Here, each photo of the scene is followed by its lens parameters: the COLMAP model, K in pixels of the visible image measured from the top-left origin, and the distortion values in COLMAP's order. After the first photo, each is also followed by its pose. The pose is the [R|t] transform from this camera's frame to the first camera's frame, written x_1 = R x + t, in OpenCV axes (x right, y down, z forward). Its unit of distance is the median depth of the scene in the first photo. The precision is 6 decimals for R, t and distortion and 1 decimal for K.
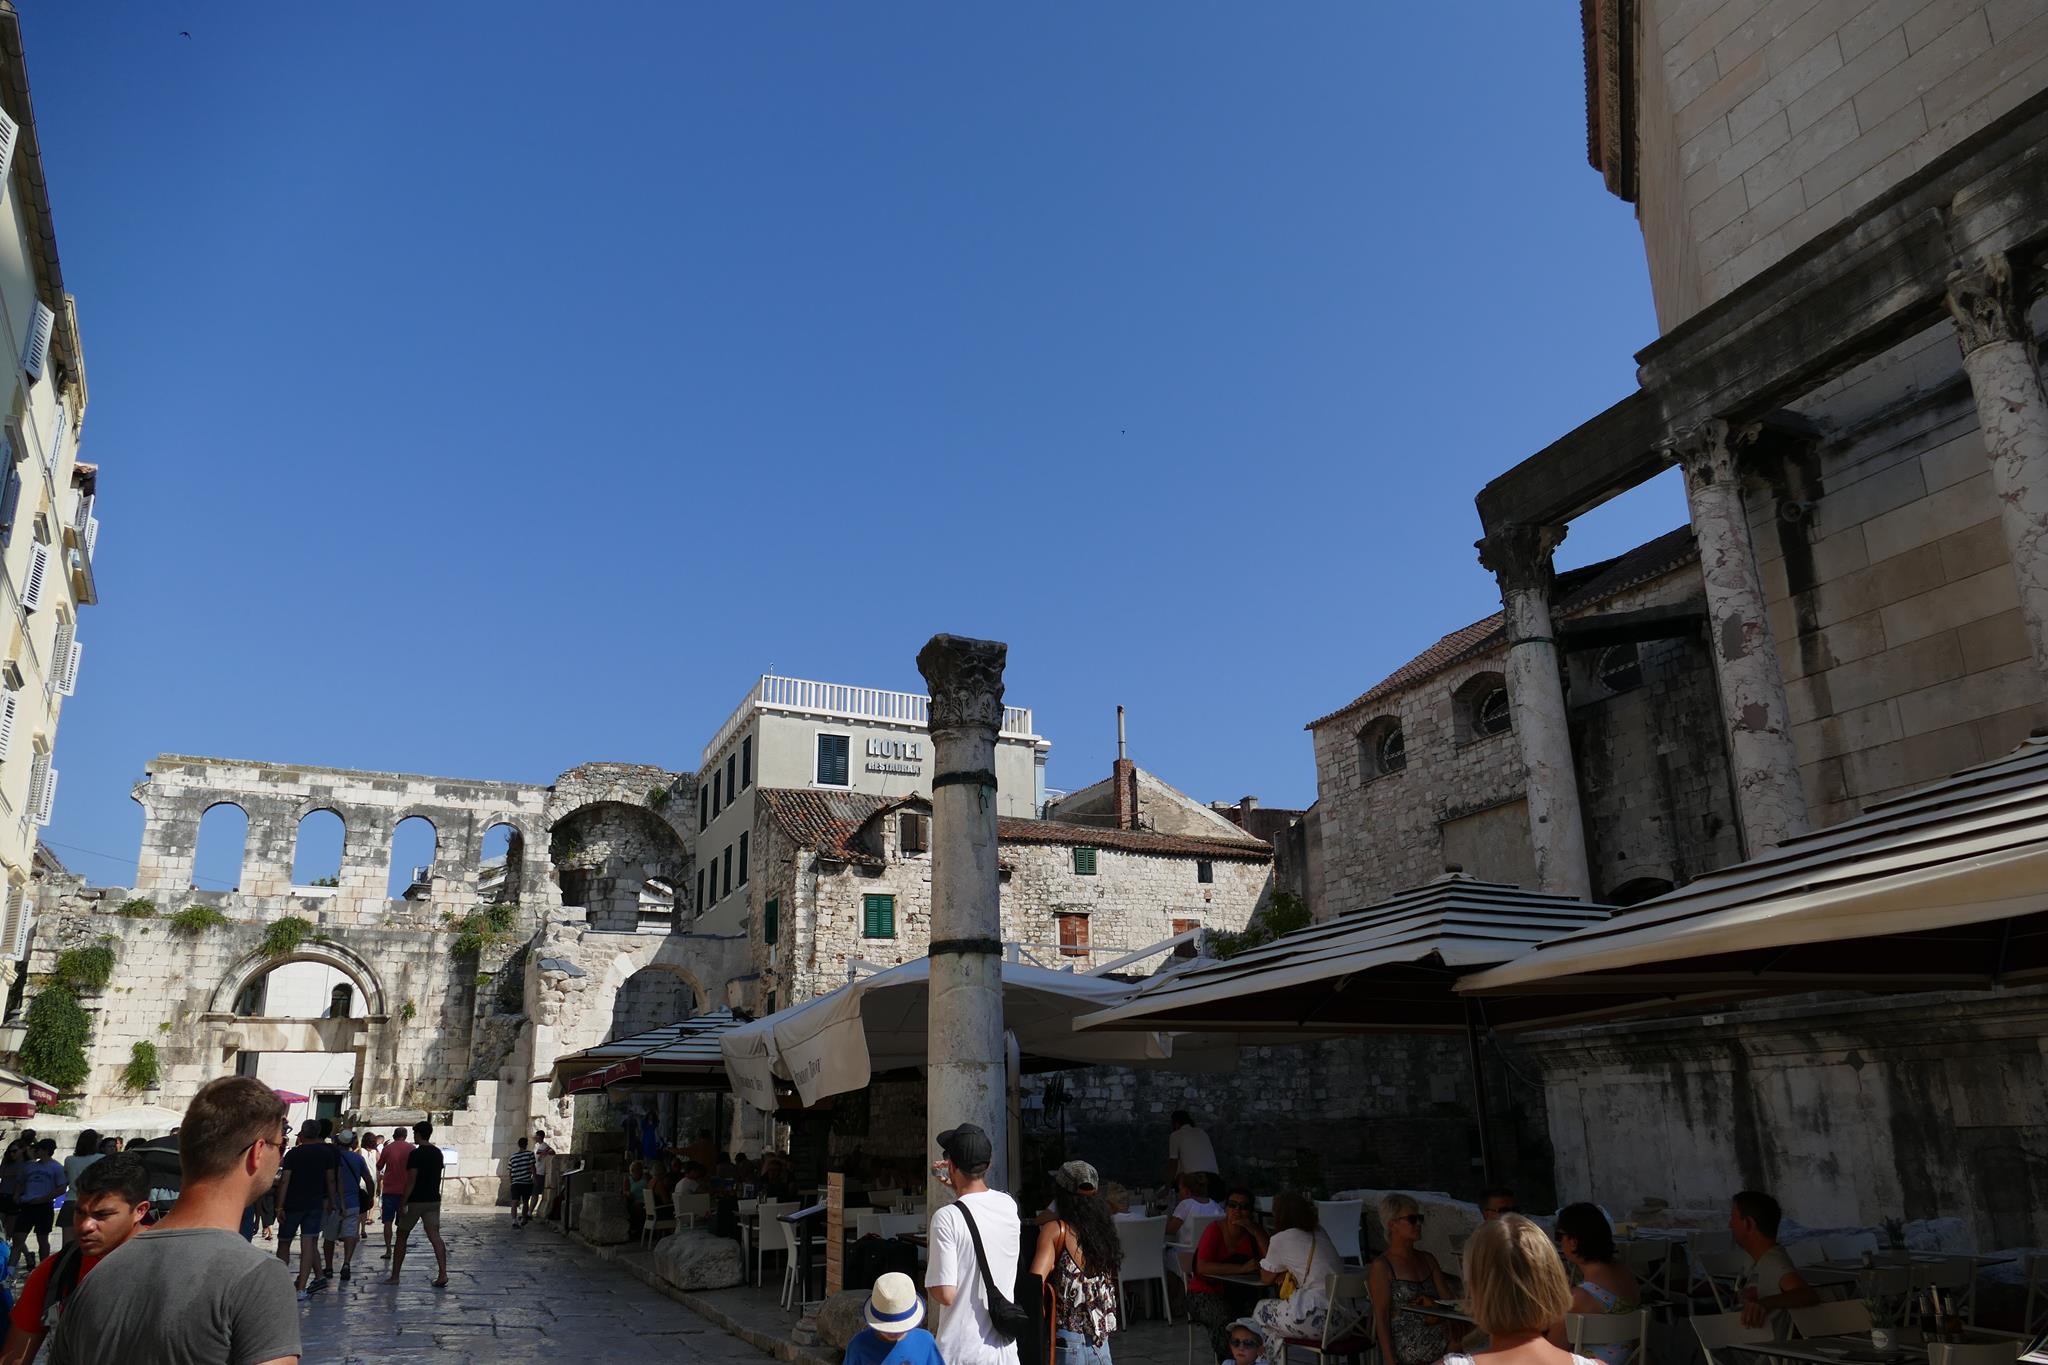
lens RADIAL K [[1461.1, 0, 1019.2], [0, 1461.1, 675.3], [0, 0, 1]] dist [-0.016030, 0.006615]
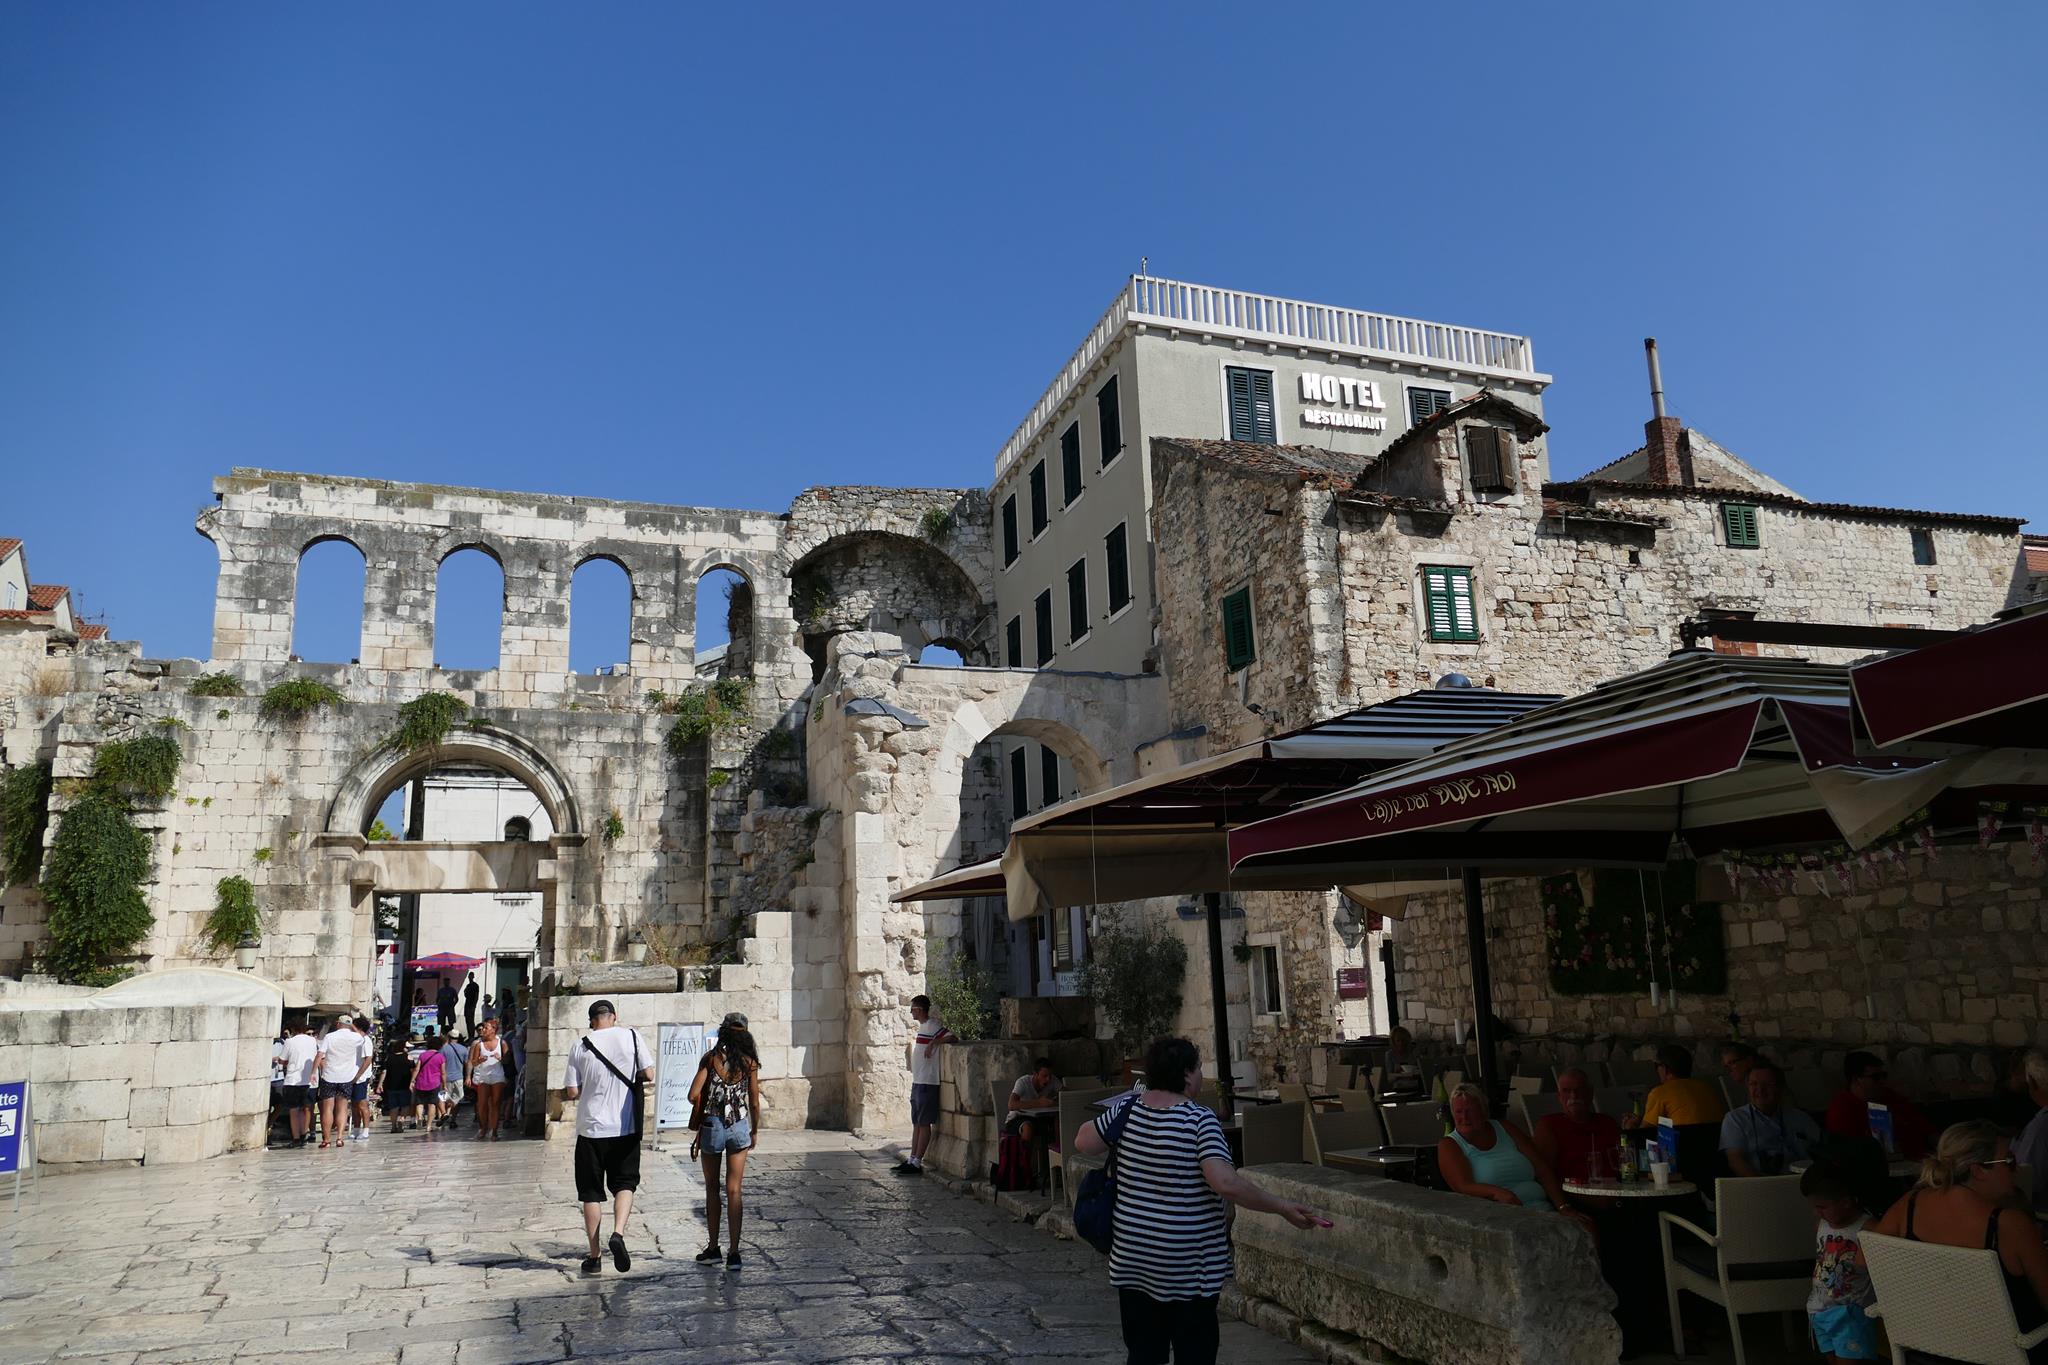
lens RADIAL K [[1461.1, 0, 1019.2], [0, 1461.1, 675.3], [0, 0, 1]] dist [-0.016030, 0.006615]
pose [[0.994872, -0.036110, -0.094473, -0.171433], [0.044246, 0.995356, 0.085487, 0.114408], [0.090948, -0.089228, 0.991850, 0.365276]]
